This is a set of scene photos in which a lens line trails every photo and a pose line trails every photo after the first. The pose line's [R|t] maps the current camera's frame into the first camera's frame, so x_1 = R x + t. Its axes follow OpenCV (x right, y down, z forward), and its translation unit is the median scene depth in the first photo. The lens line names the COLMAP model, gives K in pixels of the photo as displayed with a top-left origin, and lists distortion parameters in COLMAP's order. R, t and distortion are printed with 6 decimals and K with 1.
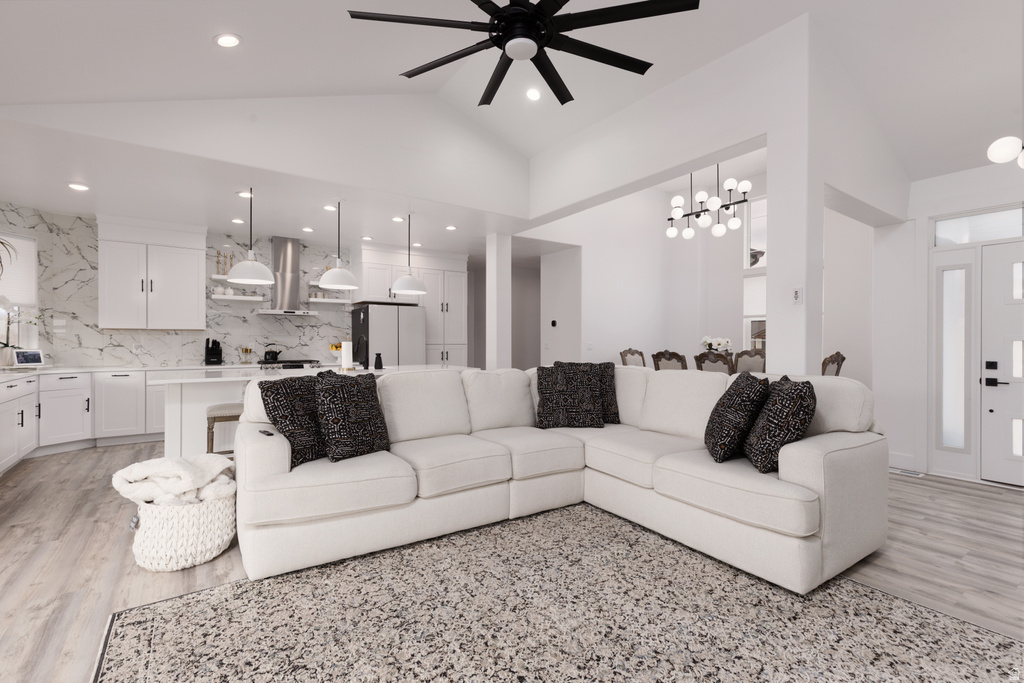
lens RADIAL K [[461.1, 0, 510.7], [0, 461.1, 344.3], [0, 0, 1]] dist [0.005980, -0.000359]
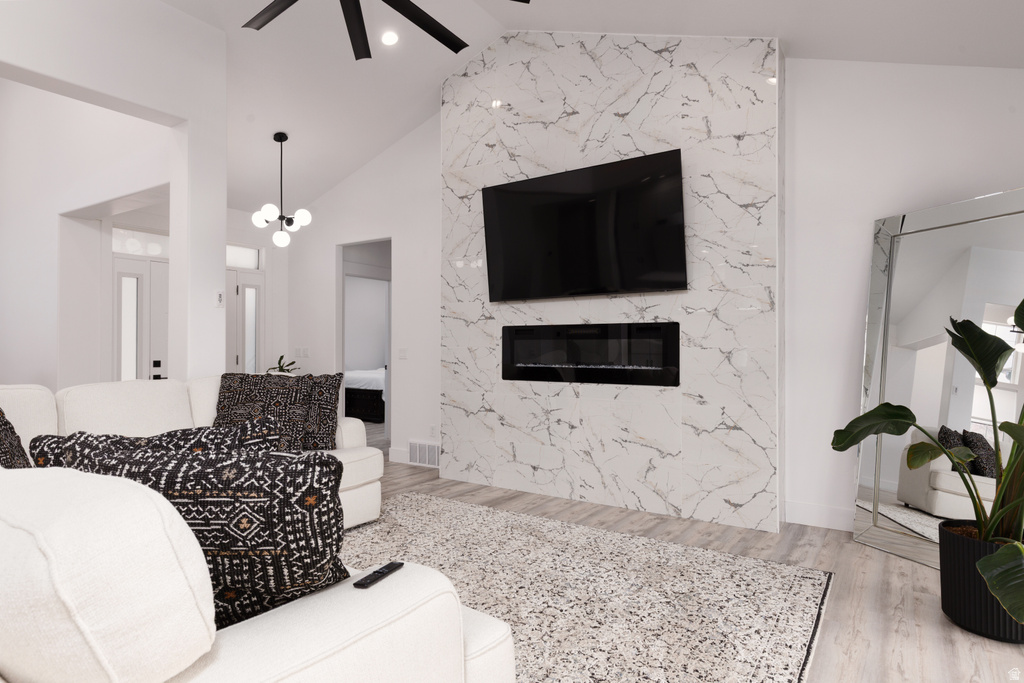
lens RADIAL K [[578.0, 0, 513.4], [0, 578.0, 342.7], [0, 0, 1]] dist [0.008100, -0.000180]
pose [[-0.369337, 0.005339, 0.929280, -0.462282], [0.004844, 0.999981, -0.003819, 0.000828], [-0.929283, 0.003091, -0.369356, 0.487740]]
